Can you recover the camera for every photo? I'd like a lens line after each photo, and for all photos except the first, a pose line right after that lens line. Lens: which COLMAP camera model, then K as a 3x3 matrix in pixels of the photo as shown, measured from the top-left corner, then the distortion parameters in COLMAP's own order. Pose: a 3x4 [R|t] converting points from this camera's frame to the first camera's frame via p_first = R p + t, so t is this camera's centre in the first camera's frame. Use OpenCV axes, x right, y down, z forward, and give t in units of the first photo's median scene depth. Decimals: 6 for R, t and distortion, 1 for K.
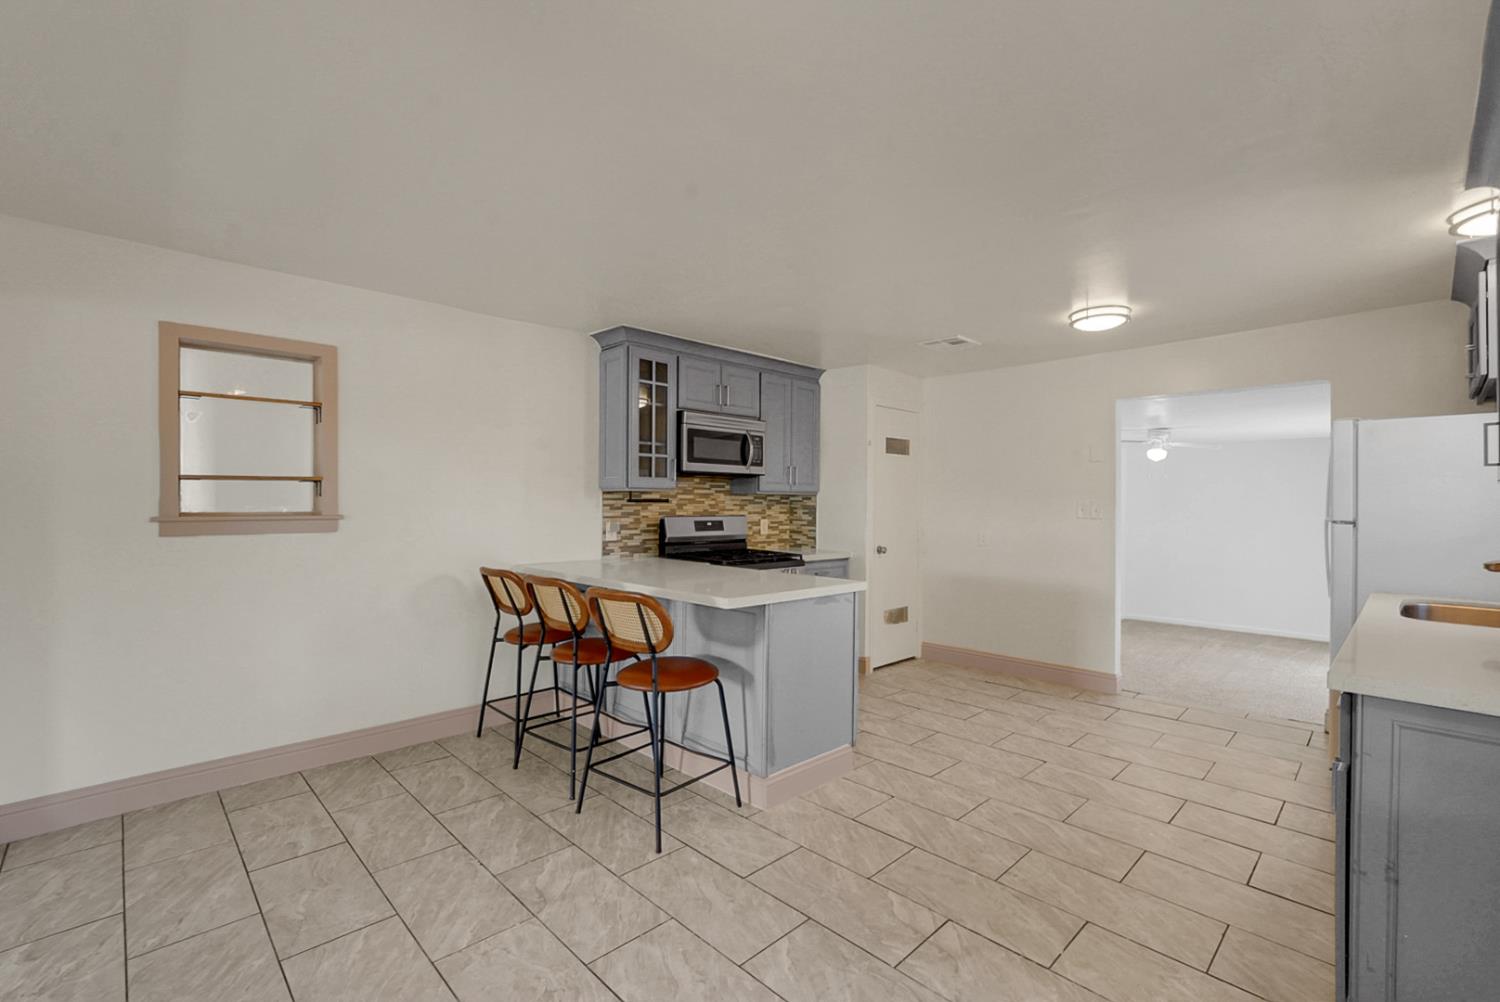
lens RADIAL K [[676.2, 0, 758.3], [0, 676.2, 500.4], [0, 0, 1]] dist [-0.014244, 0.001407]
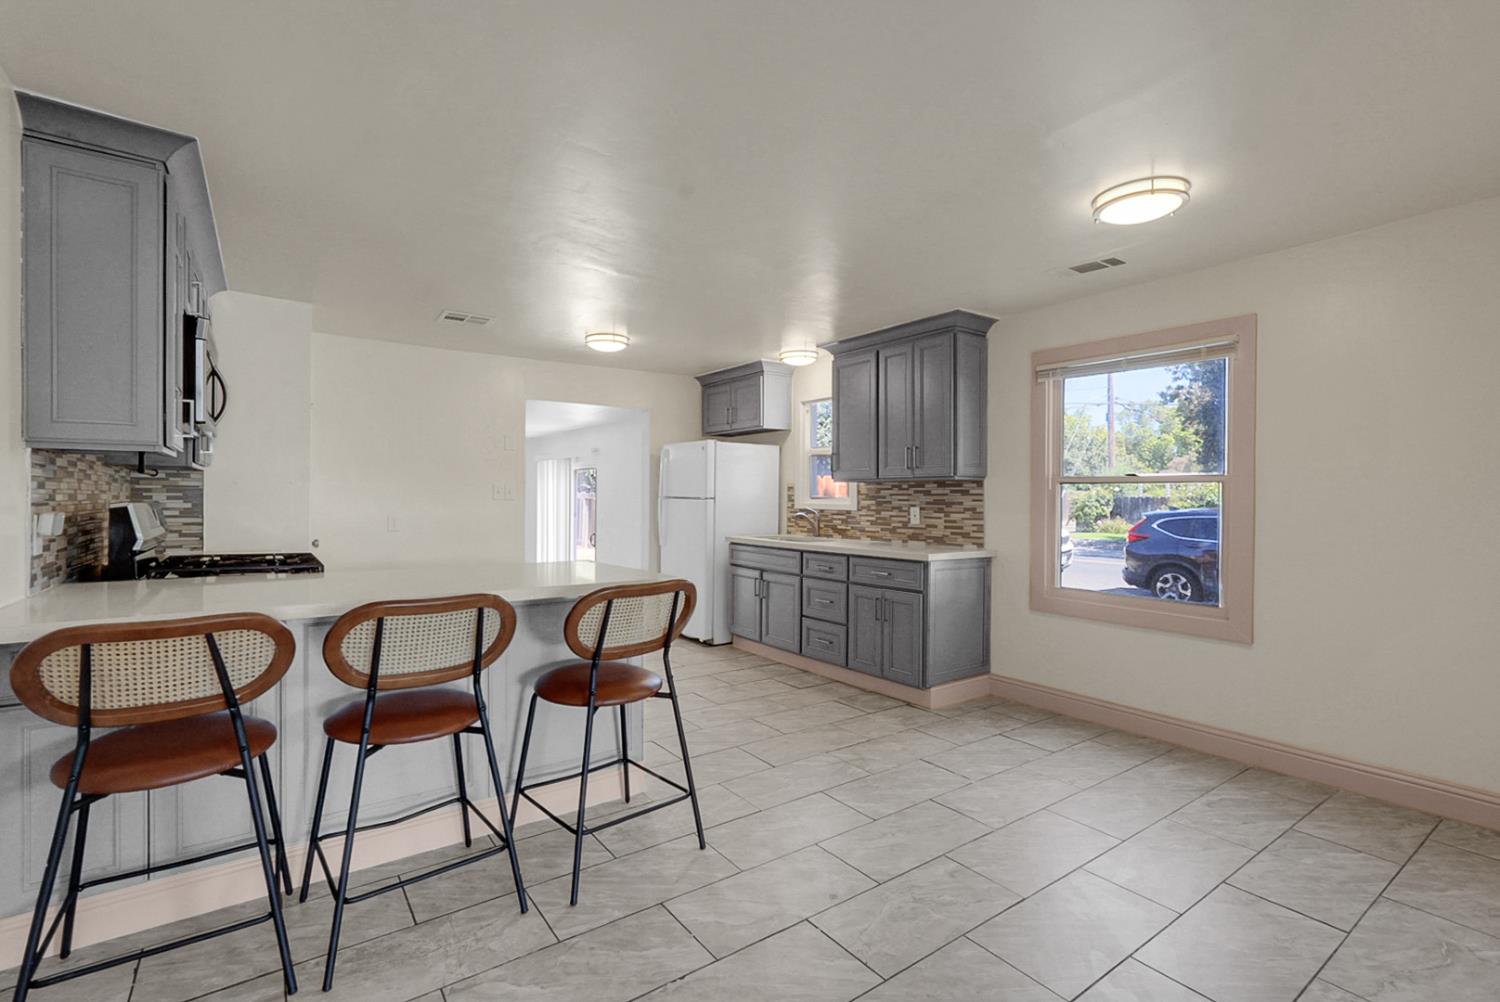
lens RADIAL K [[676.2, 0, 748.0], [0, 676.2, 503.2], [0, 0, 1]] dist [-0.014244, 0.001407]
pose [[0.157998, -0.025998, 0.987097, -0.620000], [-0.009304, 0.999570, 0.027816, 0.001326], [-0.987396, -0.013578, 0.157689, 0.456960]]
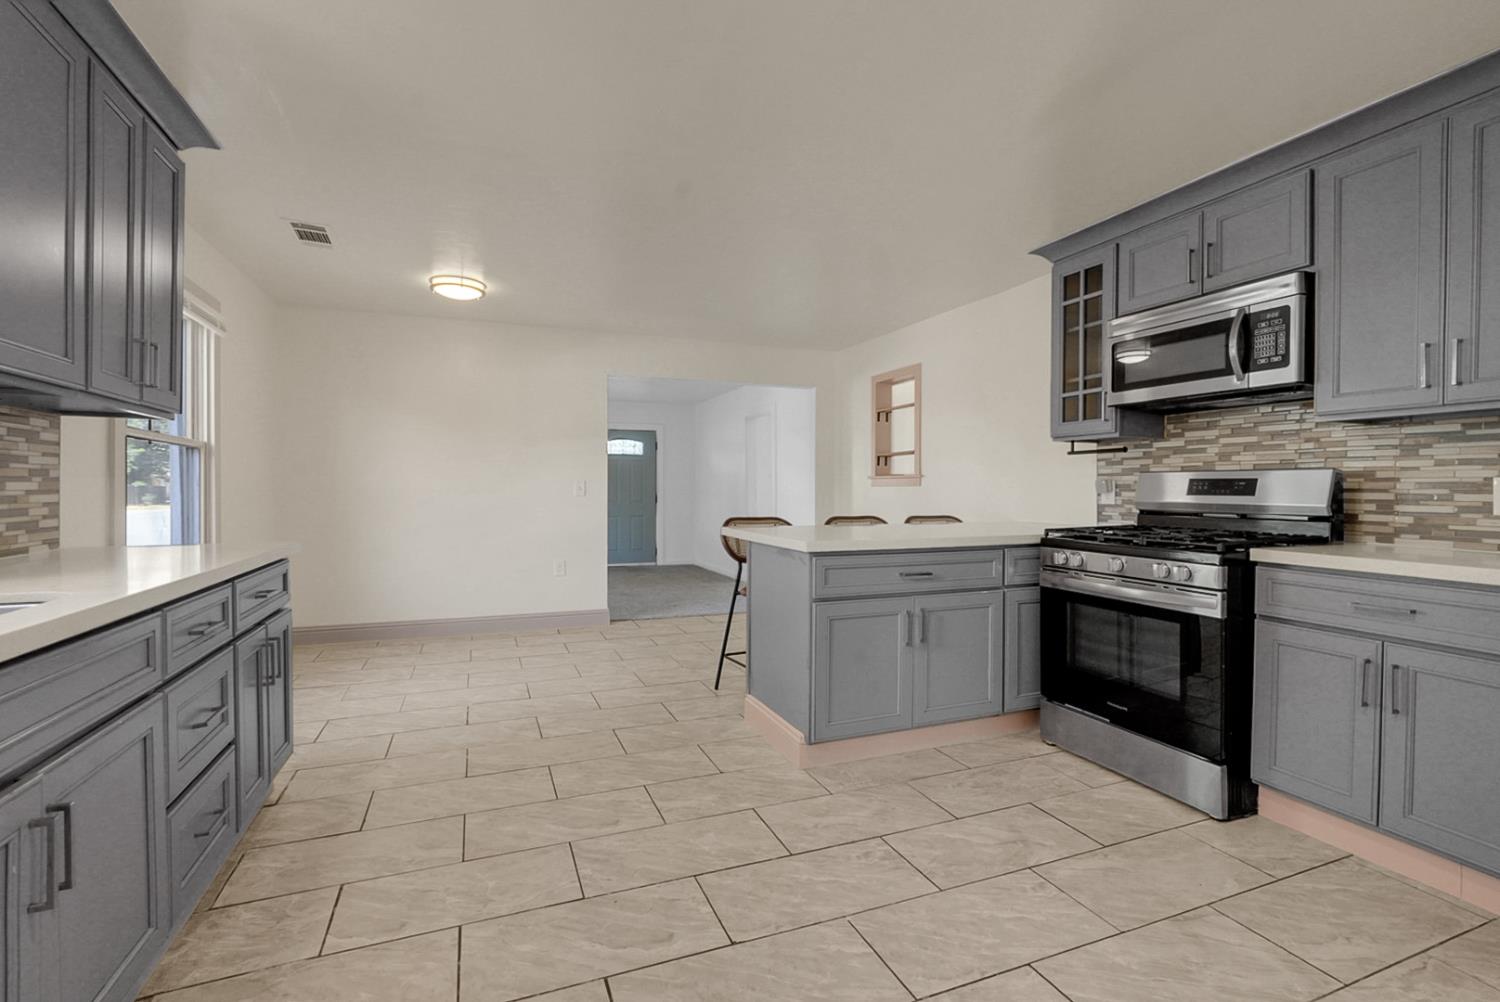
lens RADIAL K [[676.2, 0, 757.3], [0, 676.2, 486.2], [0, 0, 1]] dist [-0.014244, 0.001407]
pose [[-0.388970, -0.011635, -0.921177, 0.696347], [-0.003181, 0.999931, -0.011287, 0.050133], [0.921245, -0.001460, -0.388980, 0.962145]]
